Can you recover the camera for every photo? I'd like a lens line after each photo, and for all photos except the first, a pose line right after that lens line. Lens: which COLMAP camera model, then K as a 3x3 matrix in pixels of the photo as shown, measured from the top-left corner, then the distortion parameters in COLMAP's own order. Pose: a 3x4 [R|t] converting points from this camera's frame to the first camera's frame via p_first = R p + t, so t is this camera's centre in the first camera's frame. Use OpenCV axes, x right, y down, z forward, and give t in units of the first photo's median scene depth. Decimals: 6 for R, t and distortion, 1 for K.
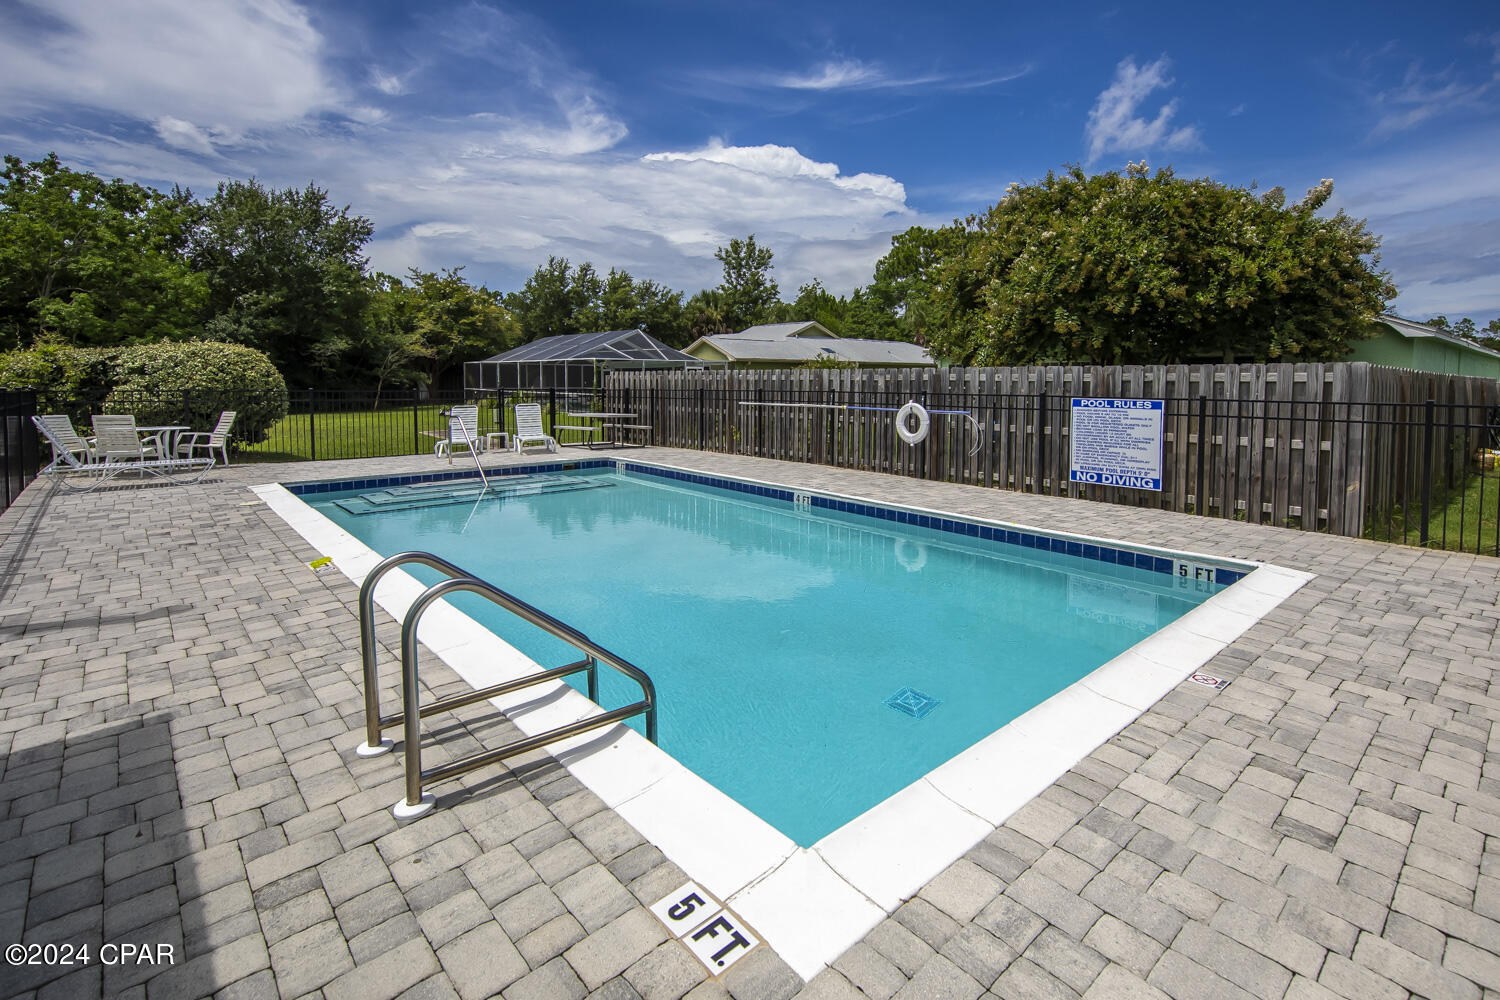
lens RADIAL K [[693.8, 0, 750.0], [0, 693.8, 500.0], [0, 0, 1]] dist [-0.001479, -0.000153]
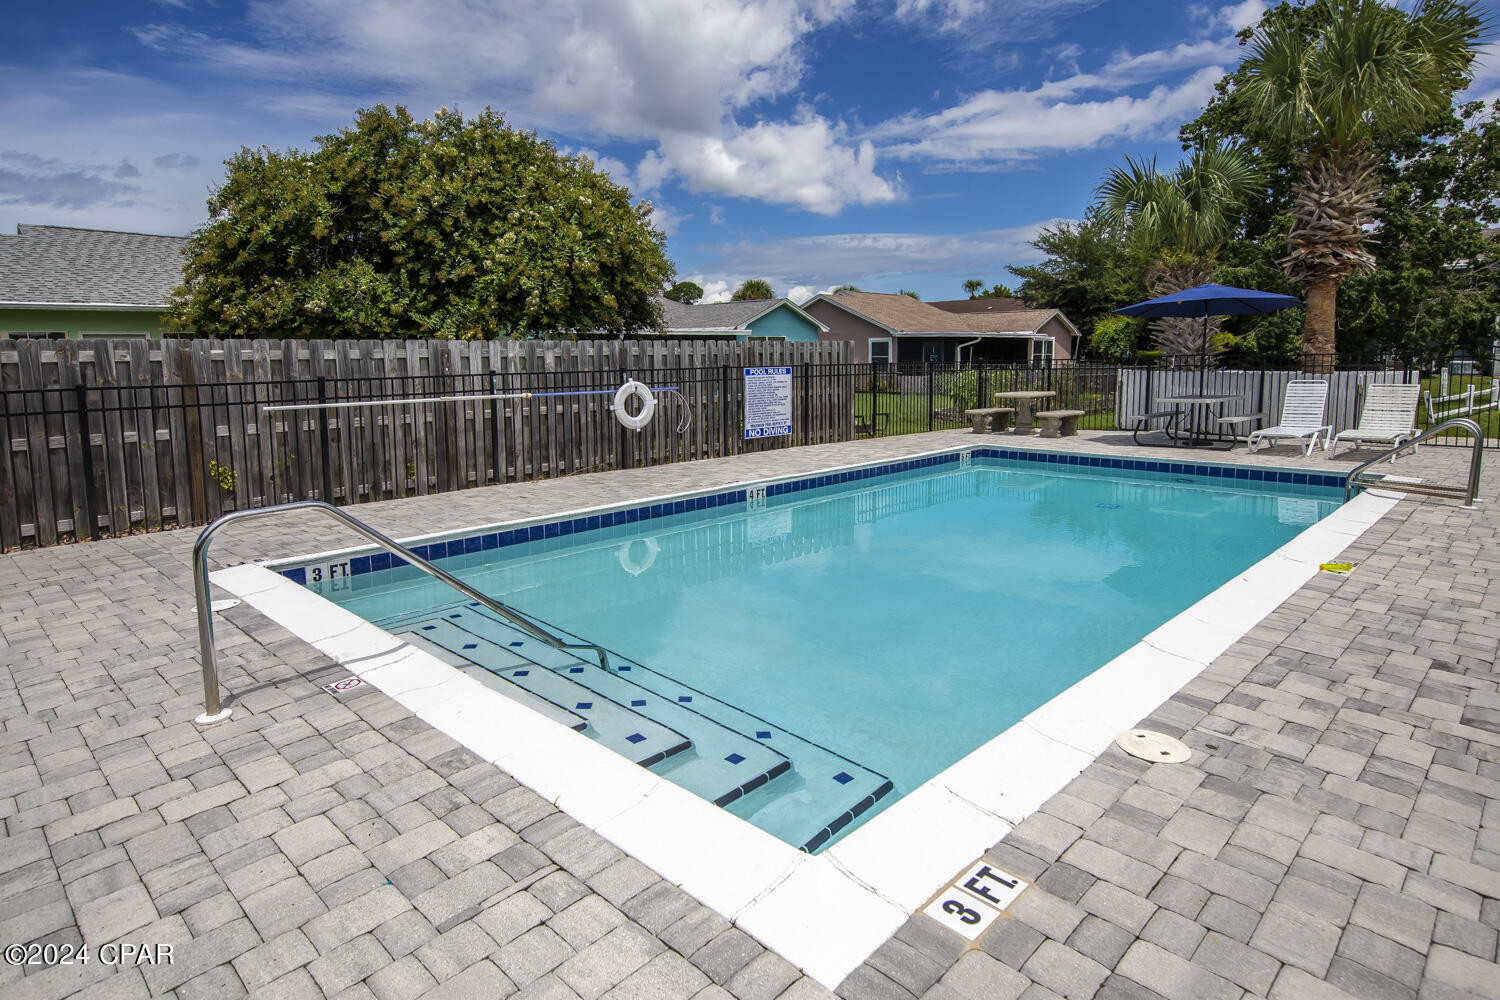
lens RADIAL K [[820.1, 0, 750.0], [0, 820.1, 500.0], [0, 0, 1]] dist [-0.022076, 0.000077]
pose [[-0.076660, -0.177044, 0.981213, -0.507059], [0.182340, 0.965023, 0.188369, -0.102811], [-0.980243, 0.193354, -0.041697, 0.584759]]
